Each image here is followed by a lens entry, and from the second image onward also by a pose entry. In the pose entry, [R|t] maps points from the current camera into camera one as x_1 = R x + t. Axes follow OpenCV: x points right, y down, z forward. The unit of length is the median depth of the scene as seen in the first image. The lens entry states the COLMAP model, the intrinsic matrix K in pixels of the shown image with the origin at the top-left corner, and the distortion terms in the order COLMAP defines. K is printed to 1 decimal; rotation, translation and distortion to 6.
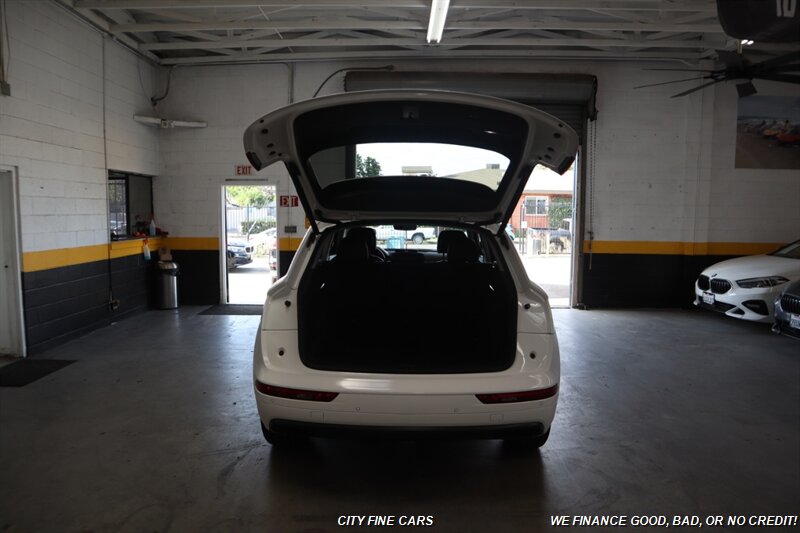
lens RADIAL K [[551.4, 0, 398.2], [0, 551.4, 271.4], [0, 0, 1]] dist [-0.115472, 0.065981]
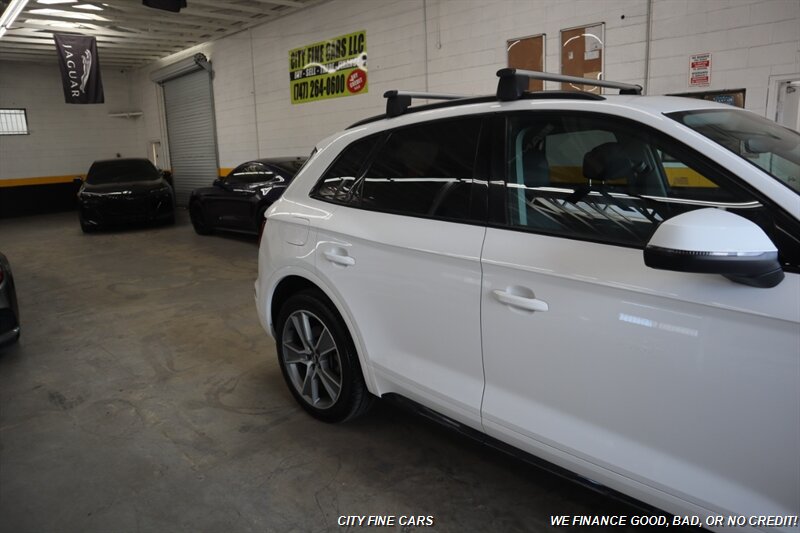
lens RADIAL K [[551.4, 0, 397.7], [0, 551.4, 268.9], [0, 0, 1]] dist [-0.115472, 0.065981]
pose [[-0.715296, 0.171605, -0.677424, 0.304904], [-0.041862, 0.957118, 0.286660, -0.059046], [0.697567, 0.233405, -0.677439, 0.713260]]
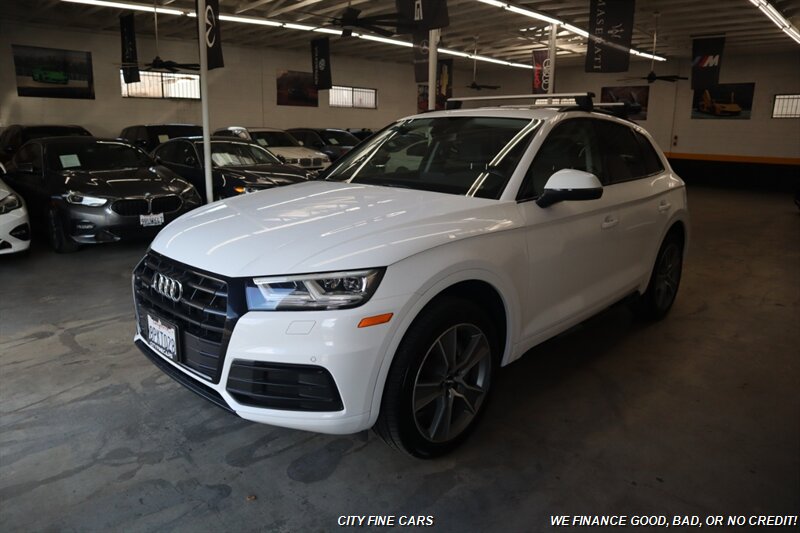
lens RADIAL K [[551.4, 0, 393.9], [0, 551.4, 267.6], [0, 0, 1]] dist [-0.115472, 0.065981]
pose [[-0.718239, -0.176814, 0.672956, -0.263719], [0.057164, 0.948909, 0.310330, -0.089499], [-0.693444, 0.261360, -0.671436, 0.989065]]
